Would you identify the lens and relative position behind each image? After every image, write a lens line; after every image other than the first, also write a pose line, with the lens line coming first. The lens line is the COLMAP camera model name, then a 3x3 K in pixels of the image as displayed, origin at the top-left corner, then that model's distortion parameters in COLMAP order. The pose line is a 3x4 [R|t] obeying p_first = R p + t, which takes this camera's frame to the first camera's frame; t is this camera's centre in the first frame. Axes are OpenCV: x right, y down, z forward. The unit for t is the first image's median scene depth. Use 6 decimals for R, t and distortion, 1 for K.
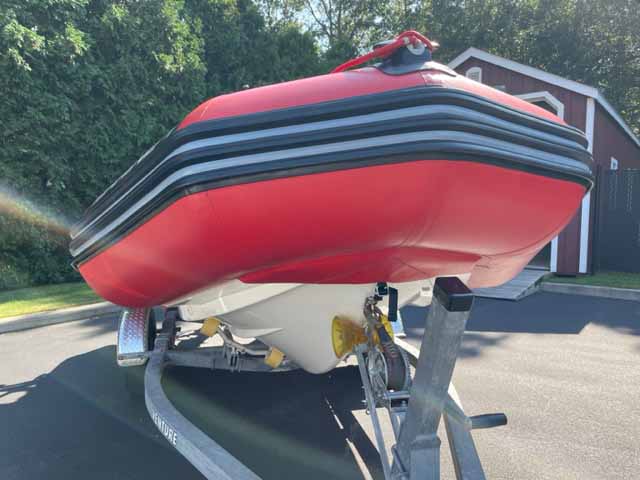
lens RADIAL K [[495.0, 0, 318.7], [0, 495.0, 246.0], [0, 0, 1]] dist [0.097068, -0.125002]
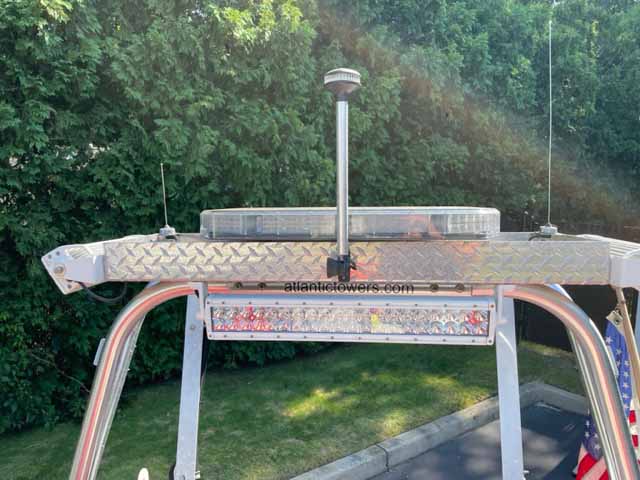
lens RADIAL K [[495.0, 0, 318.7], [0, 495.0, 240.7], [0, 0, 1]] dist [0.097068, -0.125002]
pose [[0.959387, 0.031046, -0.280380, -0.064900], [-0.019589, 0.998858, 0.043573, -0.164235], [0.281412, -0.036311, 0.958900, 0.515500]]
